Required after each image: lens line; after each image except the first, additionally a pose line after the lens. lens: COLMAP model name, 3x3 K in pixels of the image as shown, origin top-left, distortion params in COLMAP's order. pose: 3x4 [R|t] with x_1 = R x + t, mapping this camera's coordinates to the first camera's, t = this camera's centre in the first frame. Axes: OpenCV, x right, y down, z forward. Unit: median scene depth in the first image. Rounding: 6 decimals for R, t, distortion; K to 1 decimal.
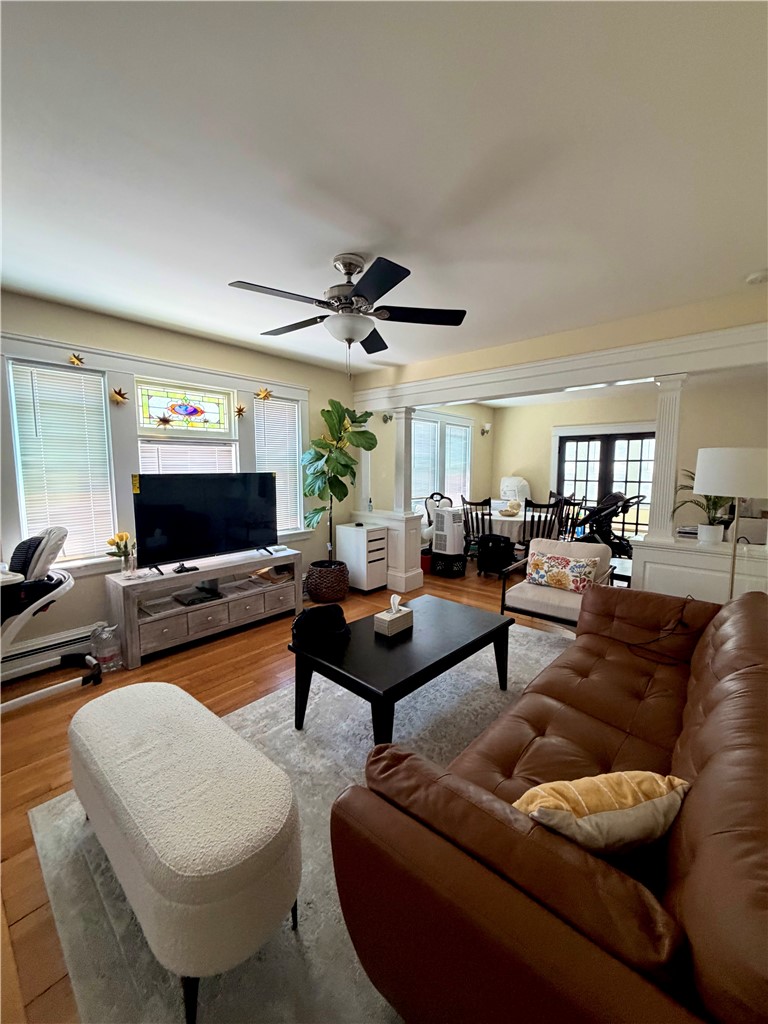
lens RADIAL K [[410.8, 0, 384.0], [0, 410.8, 512.0], [0, 0, 1]] dist [-0.000773, -0.000081]
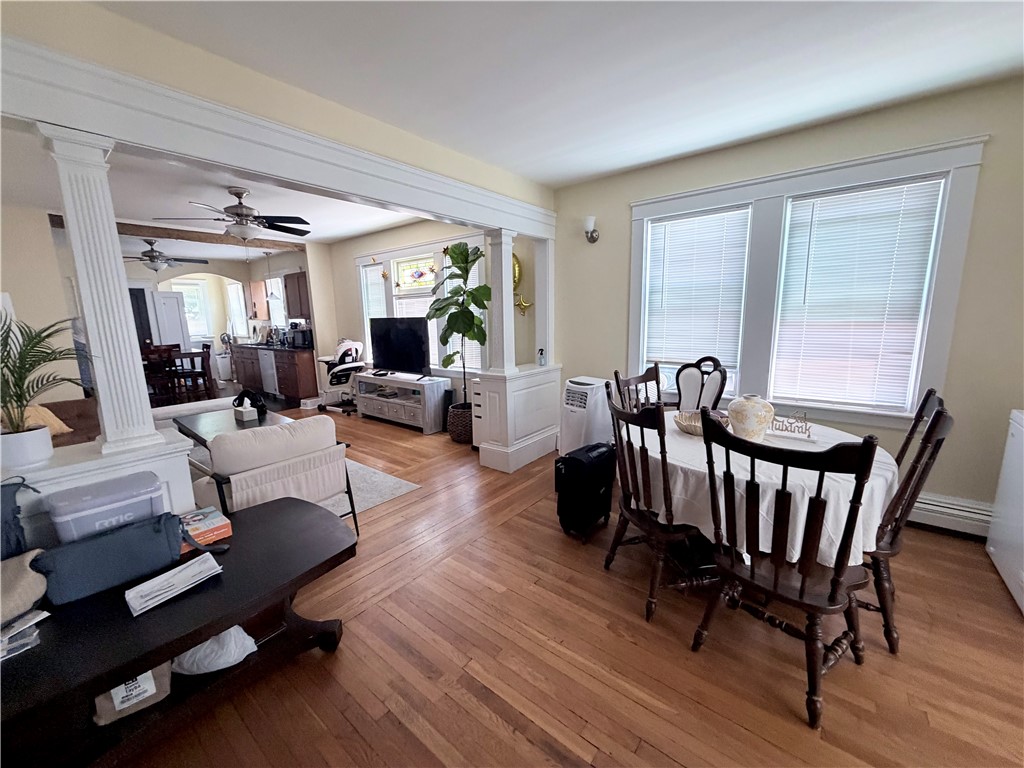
lens RADIAL K [[410.8, 0, 512.0], [0, 410.8, 384.0], [0, 0, 1]] dist [-0.000773, -0.000081]
pose [[0.047327, 0.182382, -0.982088, 1.047409], [-0.077018, 0.980929, 0.178455, -0.147123], [0.995906, 0.067193, 0.060471, 1.245387]]
